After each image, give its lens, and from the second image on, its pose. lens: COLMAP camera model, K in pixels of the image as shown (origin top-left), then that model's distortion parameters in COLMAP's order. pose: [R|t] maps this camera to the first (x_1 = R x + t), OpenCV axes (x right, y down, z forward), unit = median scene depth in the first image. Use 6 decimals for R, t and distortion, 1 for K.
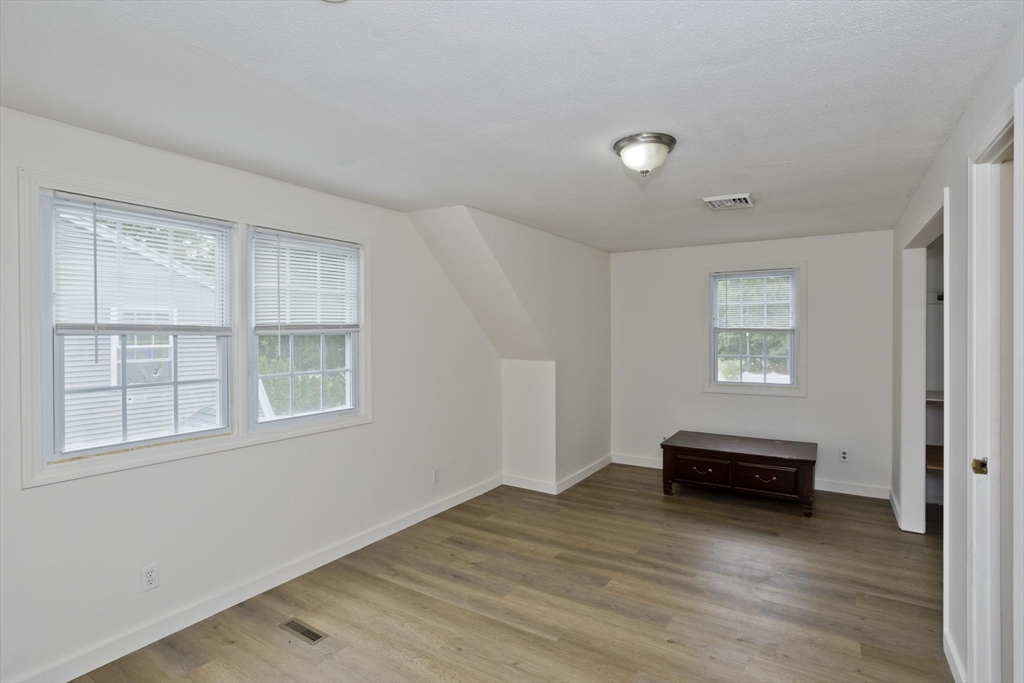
lens RADIAL K [[439.8, 0, 547.0], [0, 439.8, 331.6], [0, 0, 1]] dist [-0.030065, 0.004511]
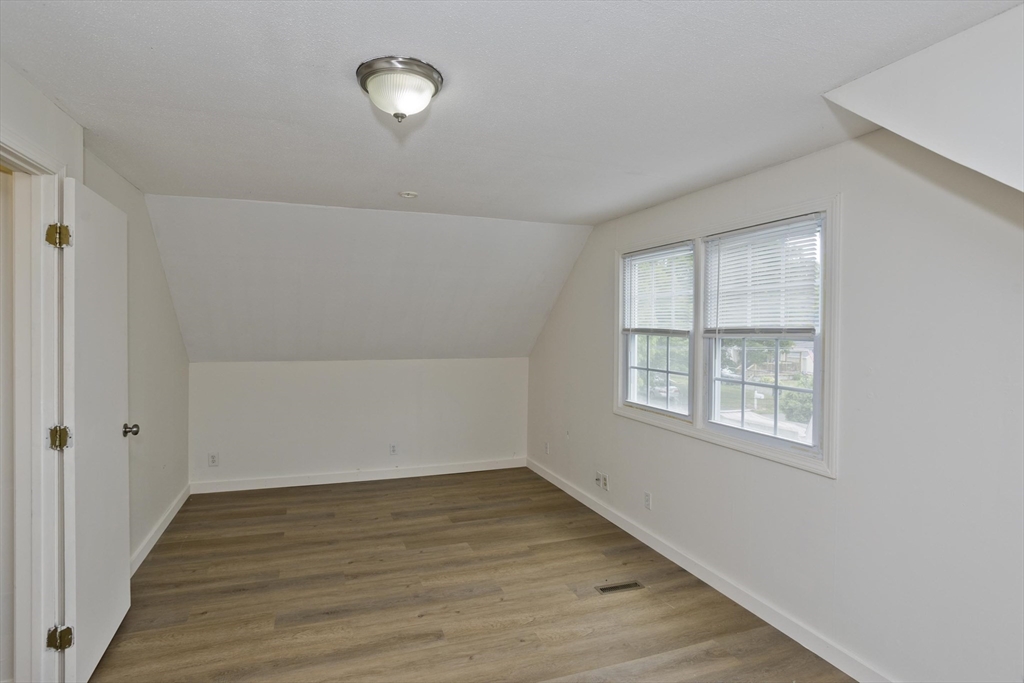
lens RADIAL K [[616.5, 0, 539.3], [0, 616.5, 322.2], [0, 0, 1]] dist [-0.054665, 0.031619]
pose [[-0.619555, -0.001539, -0.784952, 0.832077], [-0.005339, 0.999983, 0.002254, -0.035523], [0.784935, 0.005587, -0.619553, 1.736901]]
